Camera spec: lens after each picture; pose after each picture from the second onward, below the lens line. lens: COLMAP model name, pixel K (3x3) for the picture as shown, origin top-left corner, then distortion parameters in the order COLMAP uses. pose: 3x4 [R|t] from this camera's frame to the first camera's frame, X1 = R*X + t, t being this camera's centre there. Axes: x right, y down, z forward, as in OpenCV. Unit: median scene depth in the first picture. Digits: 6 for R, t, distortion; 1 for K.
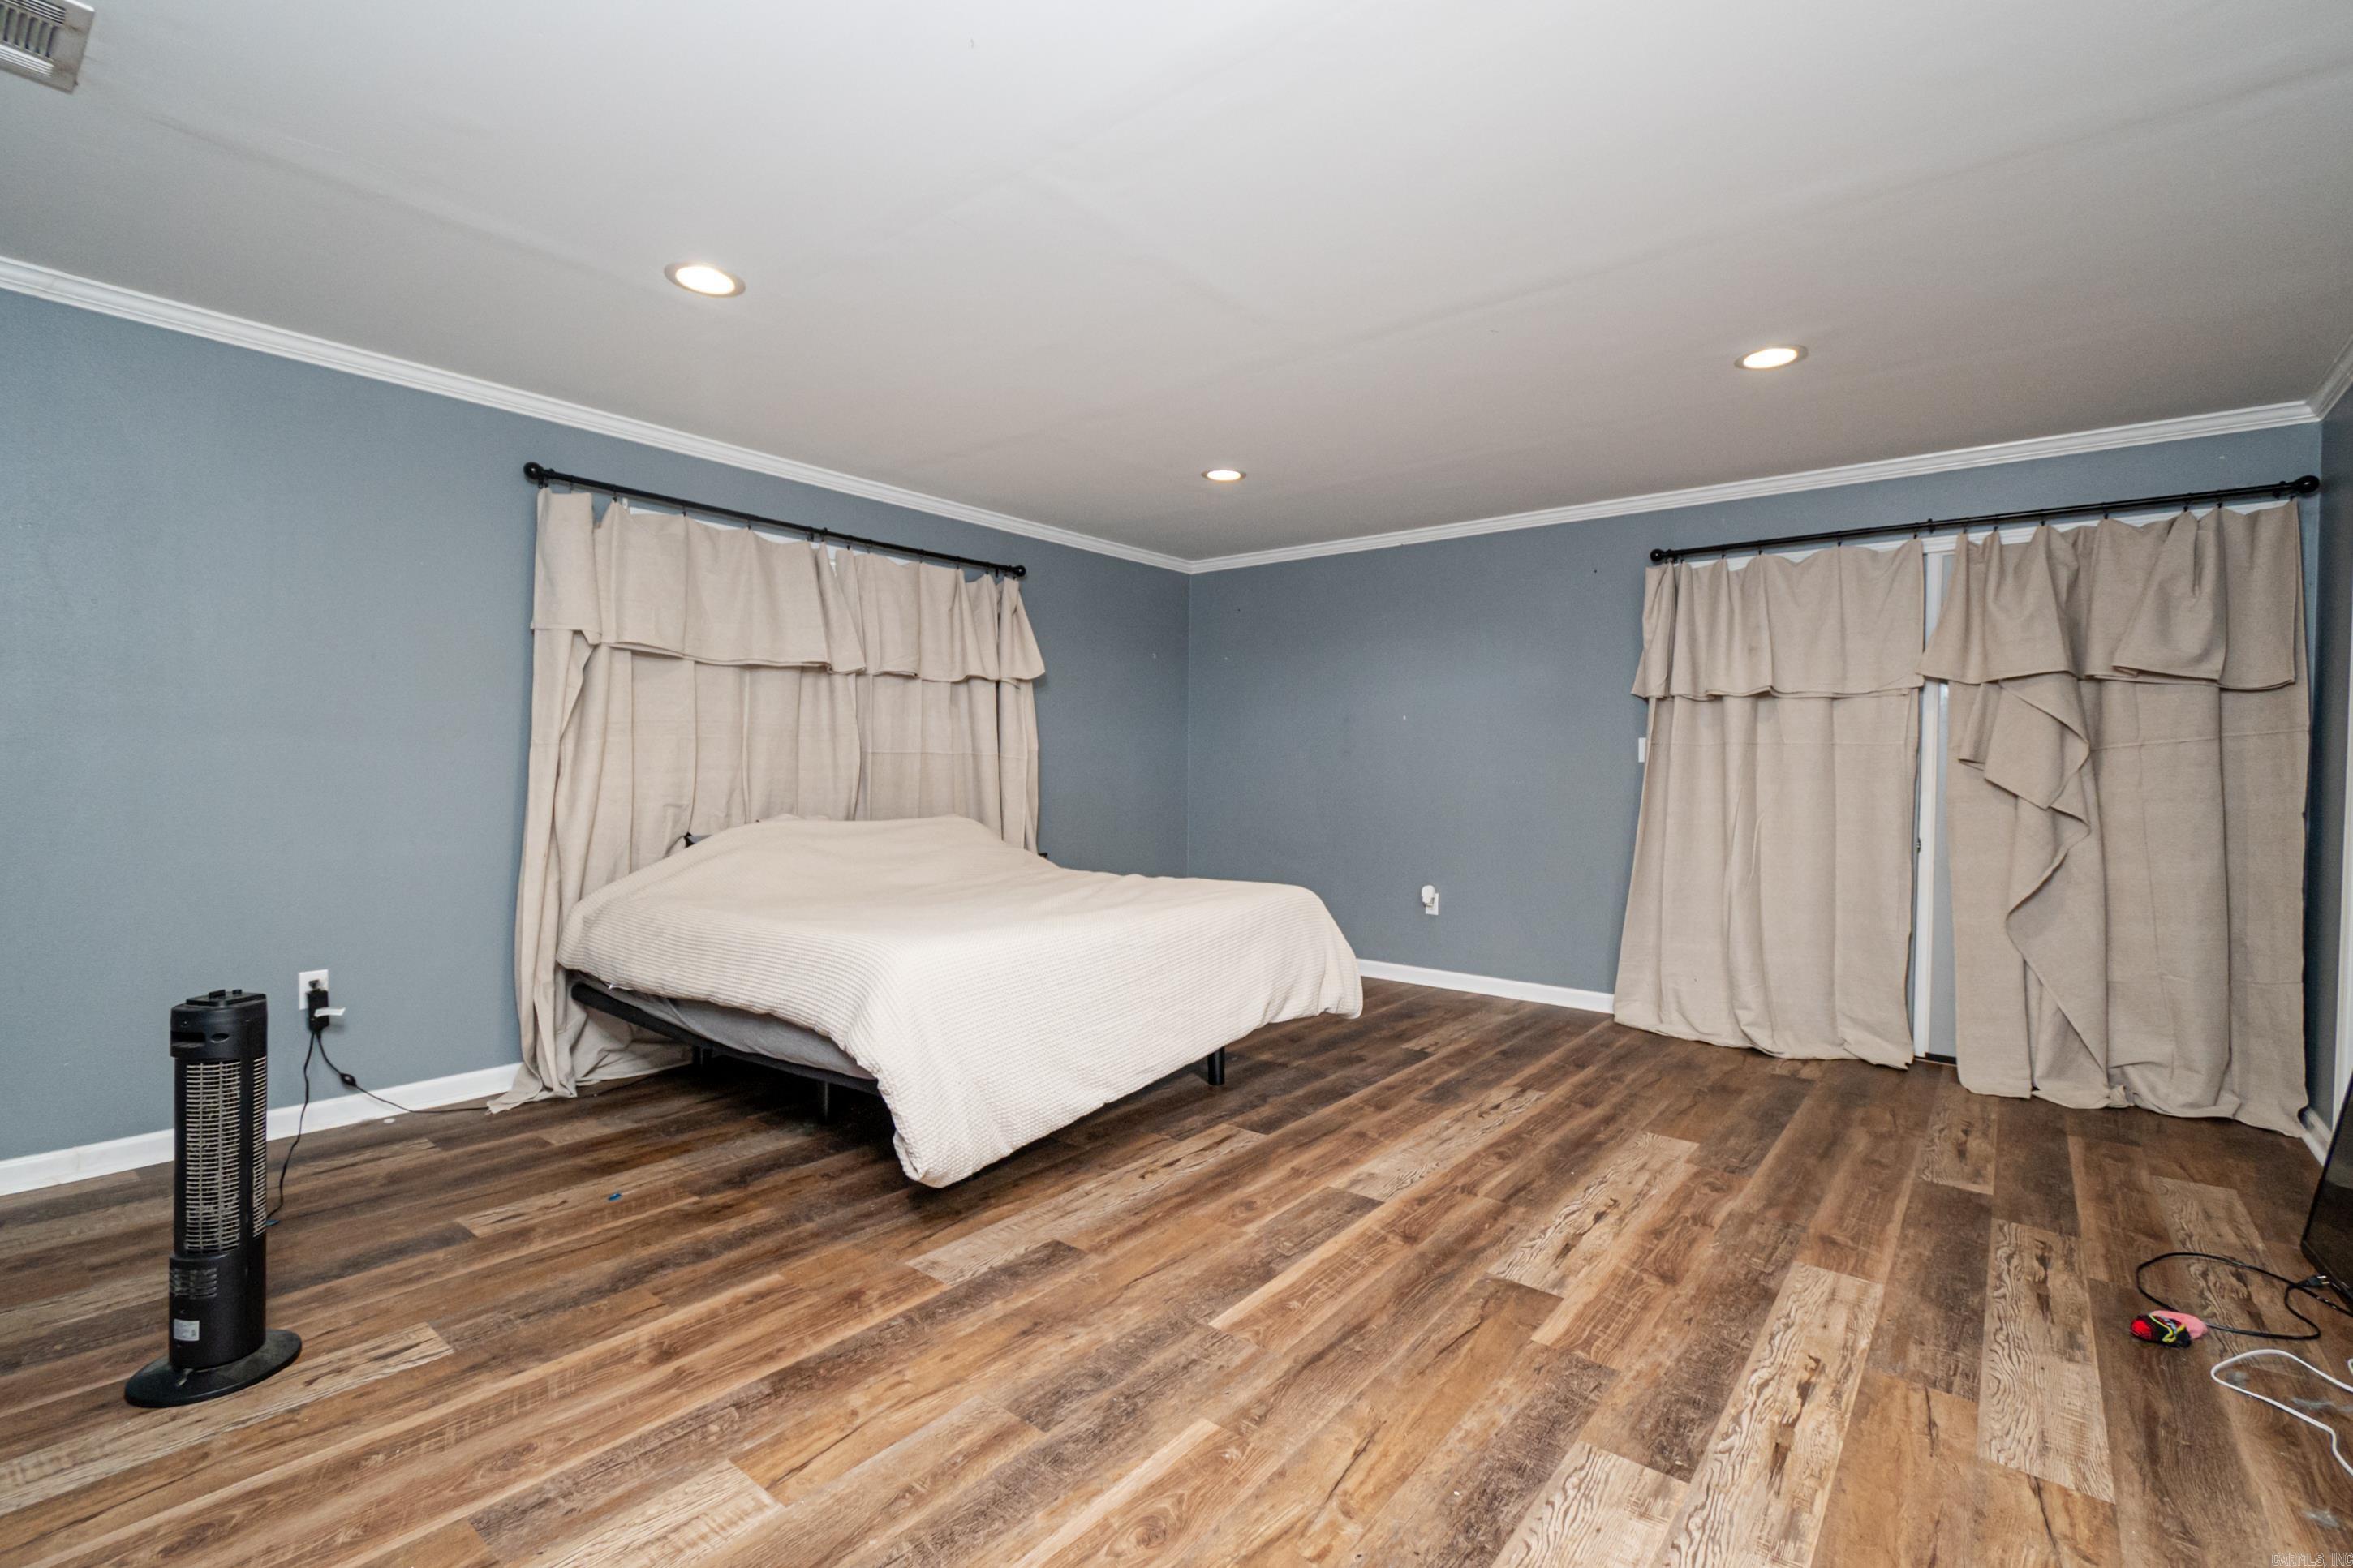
lens RADIAL K [[1047.8, 0, 1176.8], [0, 1047.8, 775.7], [0, 0, 1]] dist [0.000569, -0.002365]
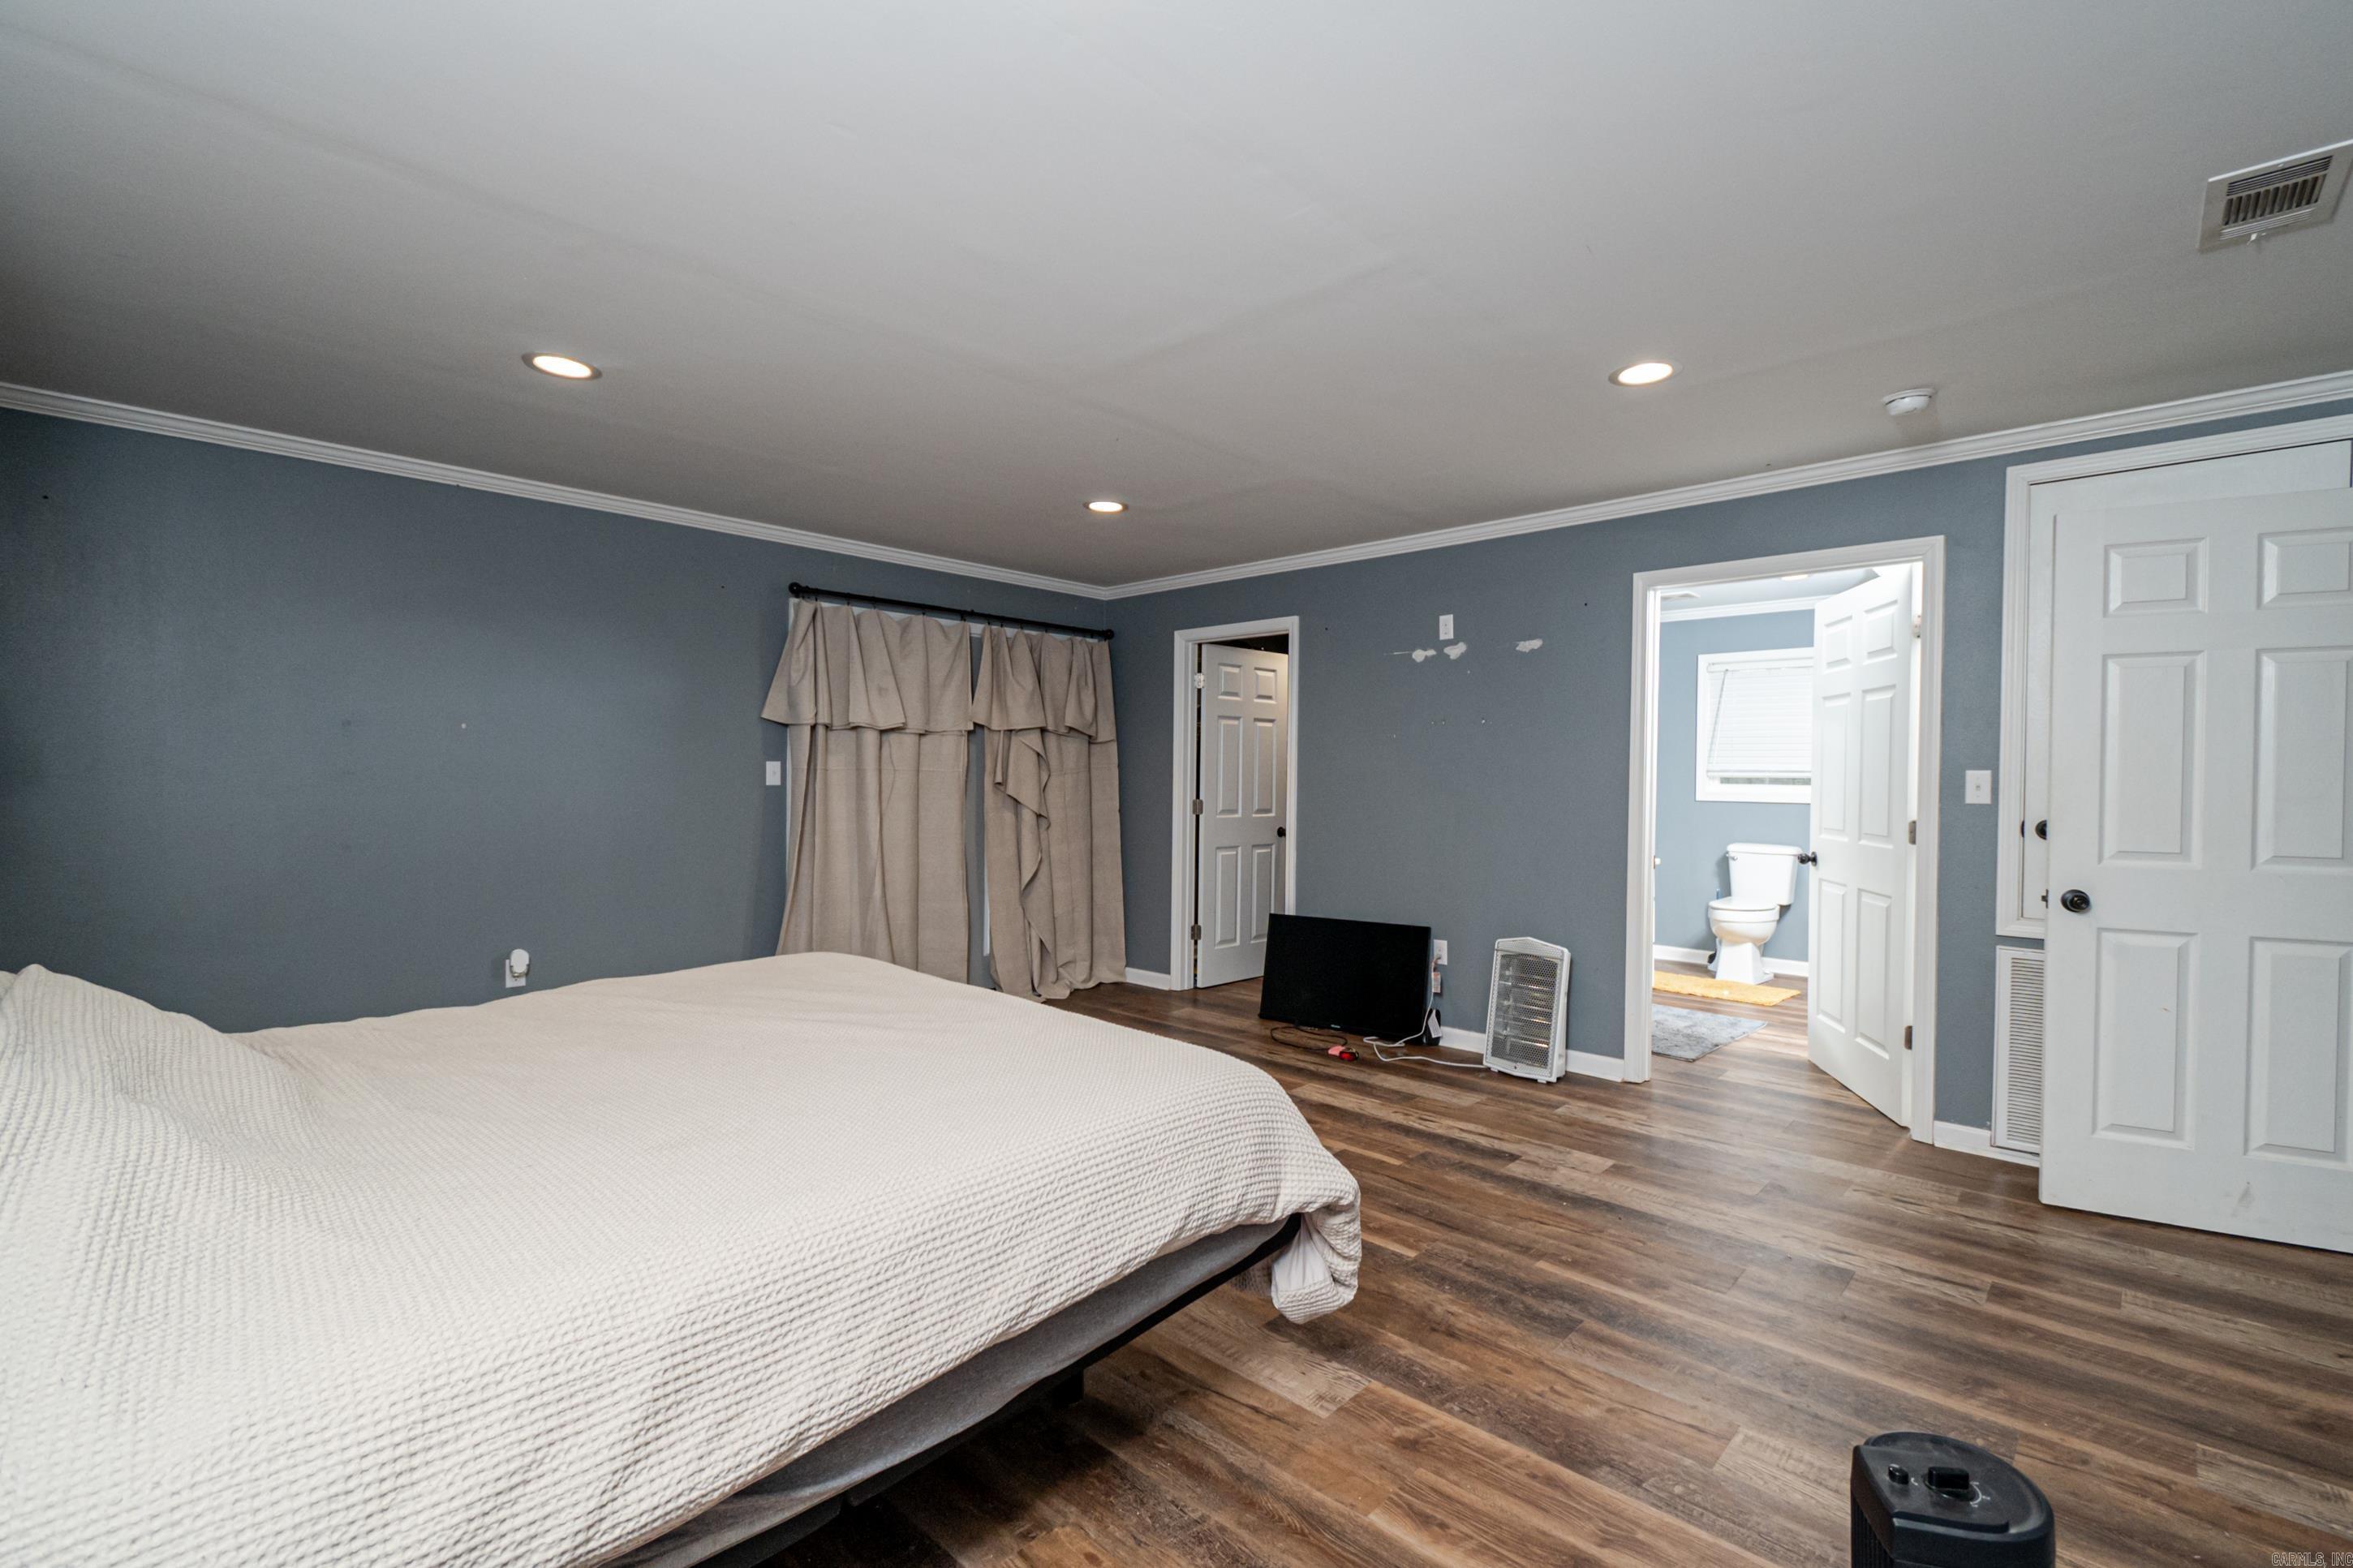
lens RADIAL K [[1047.8, 0, 1183.8], [0, 1047.8, 791.0], [0, 0, 1]] dist [0.000569, -0.002365]
pose [[0.062847, -0.027032, 0.997657, -1.324863], [-0.005055, 0.999612, 0.027404, -0.087369], [-0.998010, -0.006766, 0.062685, 1.268241]]
